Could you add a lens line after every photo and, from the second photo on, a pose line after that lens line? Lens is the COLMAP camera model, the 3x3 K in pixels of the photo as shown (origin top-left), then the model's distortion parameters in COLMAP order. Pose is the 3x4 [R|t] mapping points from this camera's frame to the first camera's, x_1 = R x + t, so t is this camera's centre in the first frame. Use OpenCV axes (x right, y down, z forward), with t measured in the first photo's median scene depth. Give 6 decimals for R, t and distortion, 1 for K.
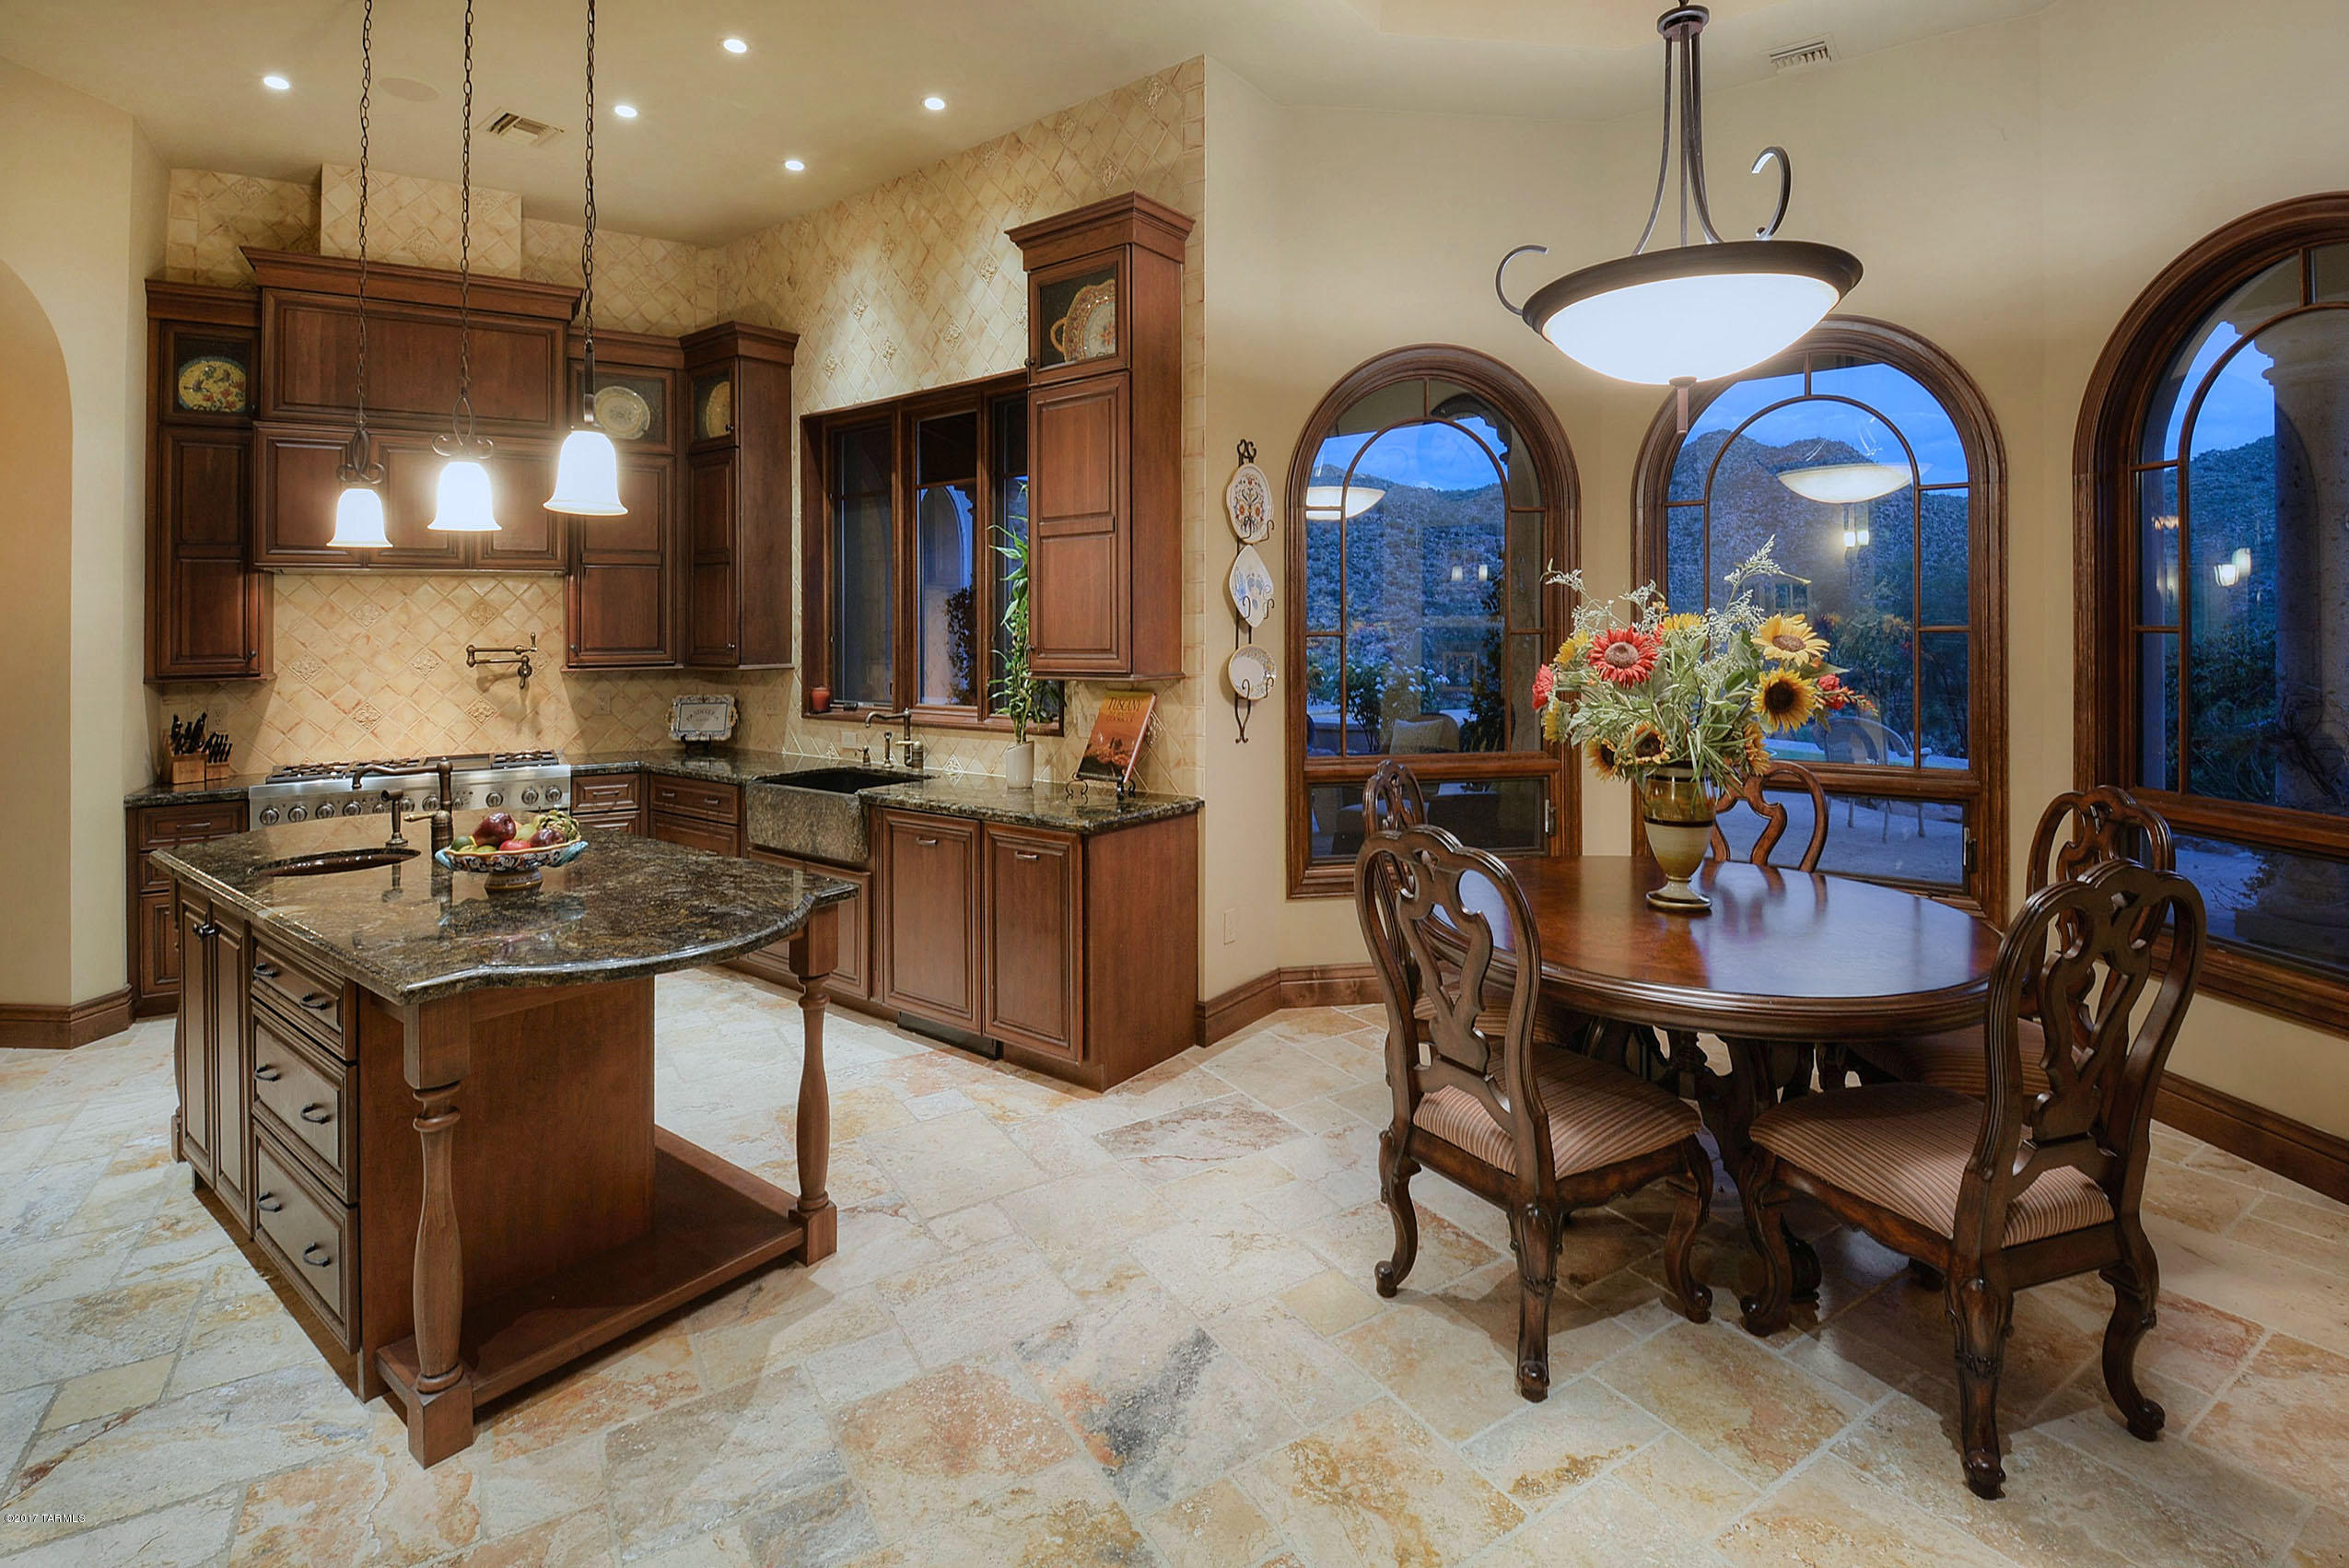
lens RADIAL K [[1082.4, 0, 1205.5], [0, 1082.4, 767.7], [0, 0, 1]] dist [0.024254, -0.022025]
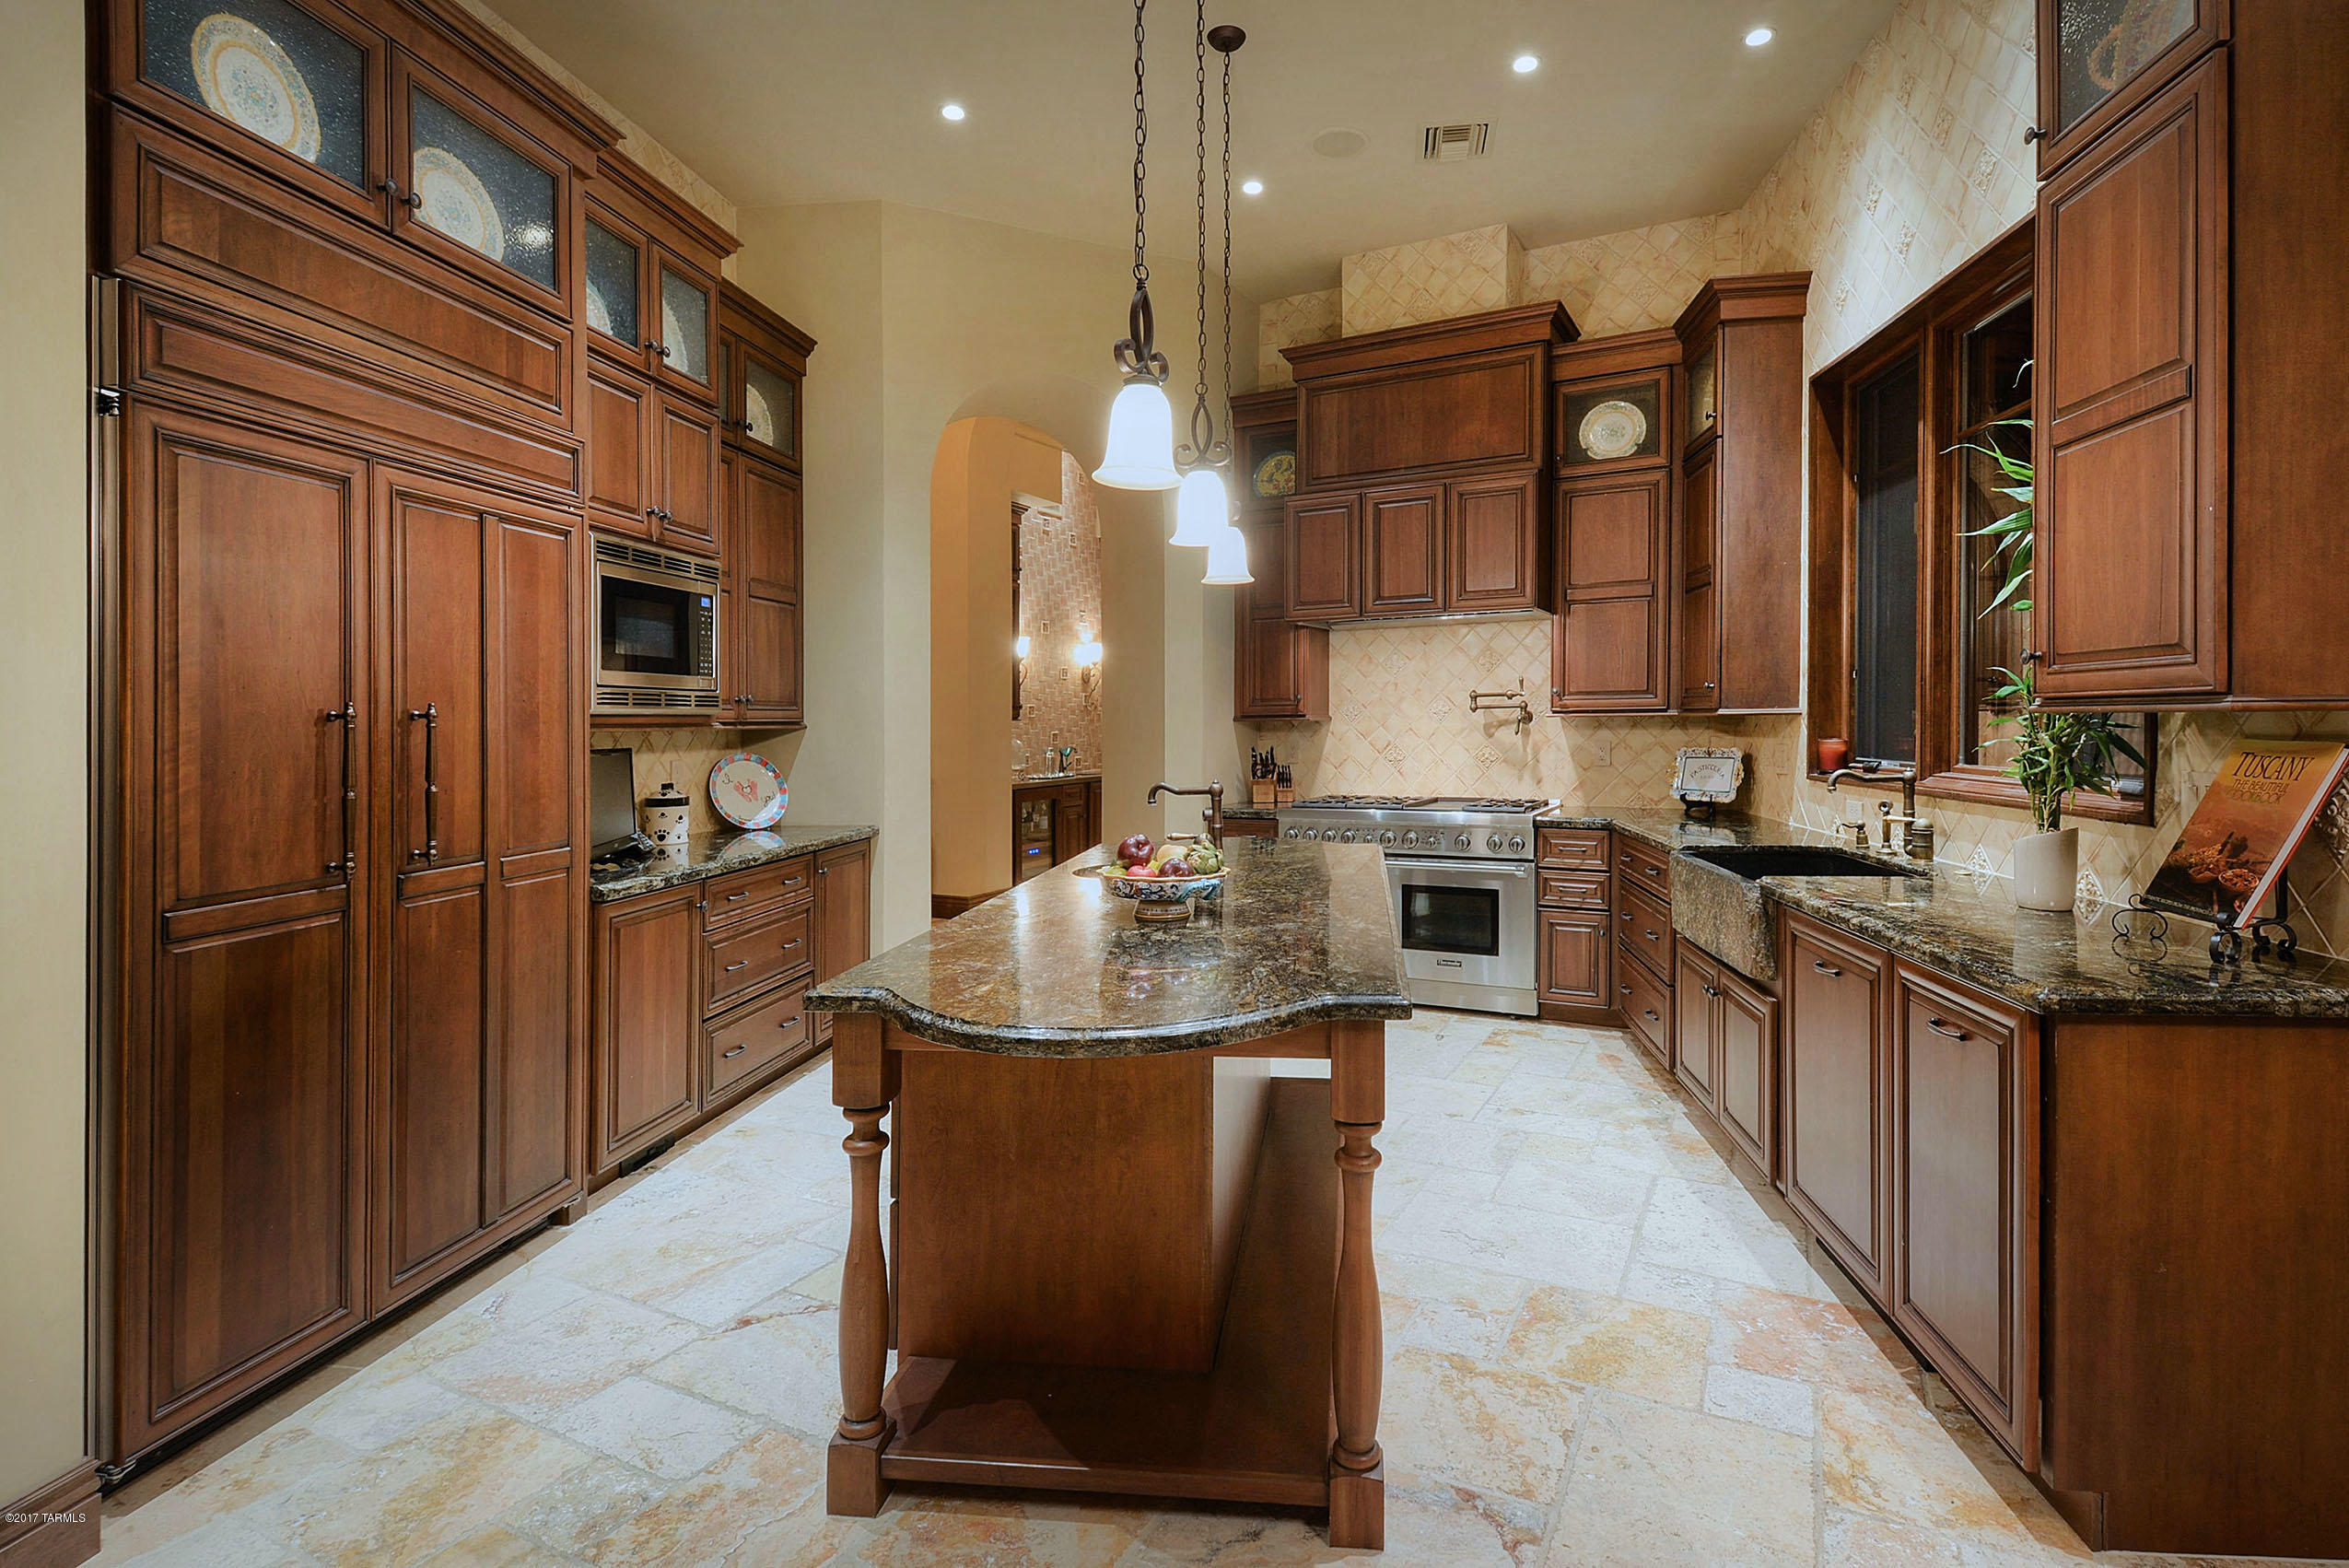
lens RADIAL K [[1082.4, 0, 1205.5], [0, 1082.4, 767.7], [0, 0, 1]] dist [0.024254, -0.022025]
pose [[0.494451, 0.039198, -0.868321, 0.092667], [-0.096578, 0.995275, -0.010065, -0.006312], [0.863823, 0.088837, 0.495900, 0.302995]]
